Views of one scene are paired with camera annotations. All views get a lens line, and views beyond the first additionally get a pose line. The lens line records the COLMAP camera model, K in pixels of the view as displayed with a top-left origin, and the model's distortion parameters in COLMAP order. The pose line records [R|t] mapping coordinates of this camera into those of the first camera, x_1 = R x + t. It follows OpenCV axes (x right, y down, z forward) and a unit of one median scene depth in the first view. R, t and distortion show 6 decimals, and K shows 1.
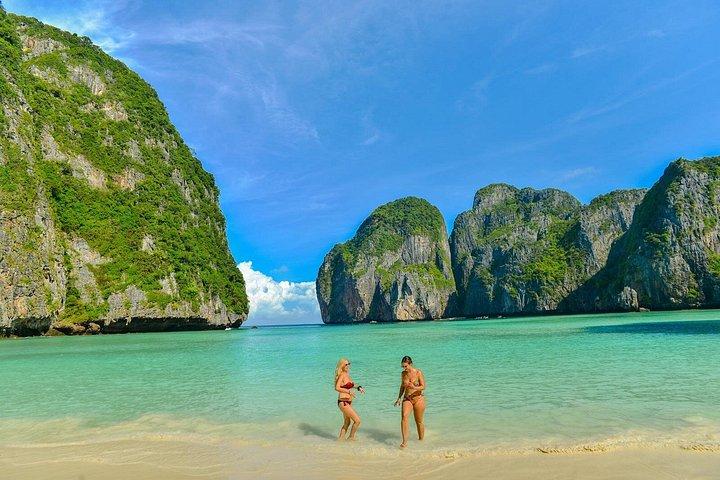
lens RADIAL K [[411.2, 0, 356.8], [0, 411.2, 244.1], [0, 0, 1]] dist [-0.077502, 0.043133]
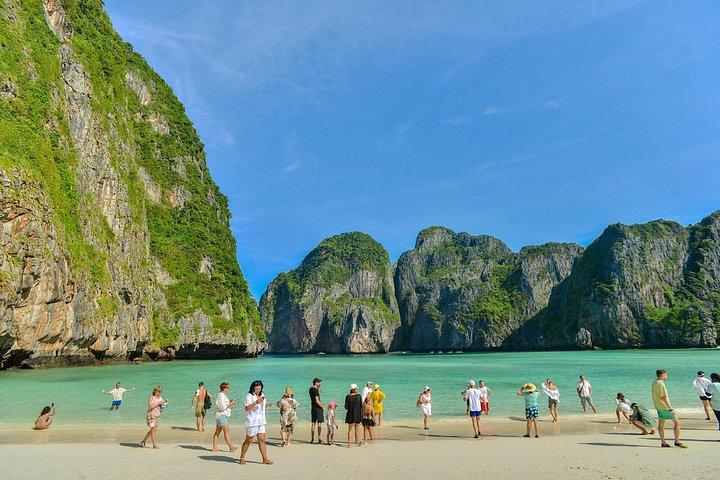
lens RADIAL K [[411.2, 0, 356.8], [0, 411.2, 244.1], [0, 0, 1]] dist [-0.077502, 0.043133]
pose [[0.974512, 0.081116, 0.209157, -0.125419], [-0.065127, 0.994482, -0.082243, 0.001280], [-0.214674, 0.066525, 0.974417, -0.008419]]
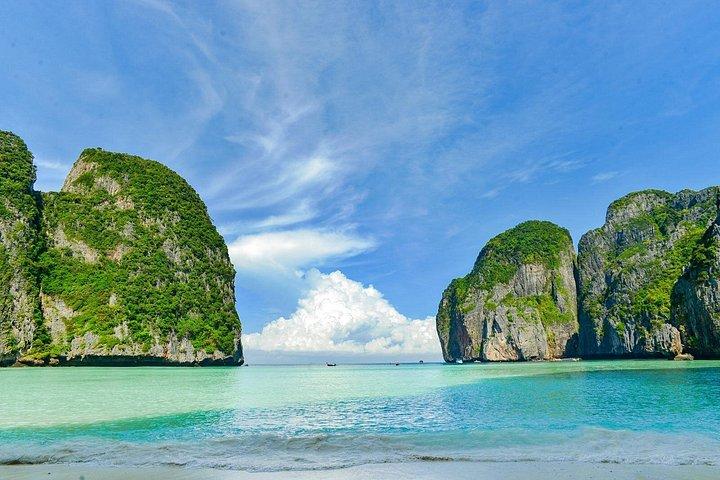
lens RADIAL K [[411.2, 0, 356.8], [0, 411.2, 244.1], [0, 0, 1]] dist [-0.077502, 0.043133]
pose [[0.887906, -0.102121, -0.448547, 0.282273], [0.064090, 0.993001, -0.099209, -0.000503], [0.455538, 0.059340, 0.888236, 0.053275]]
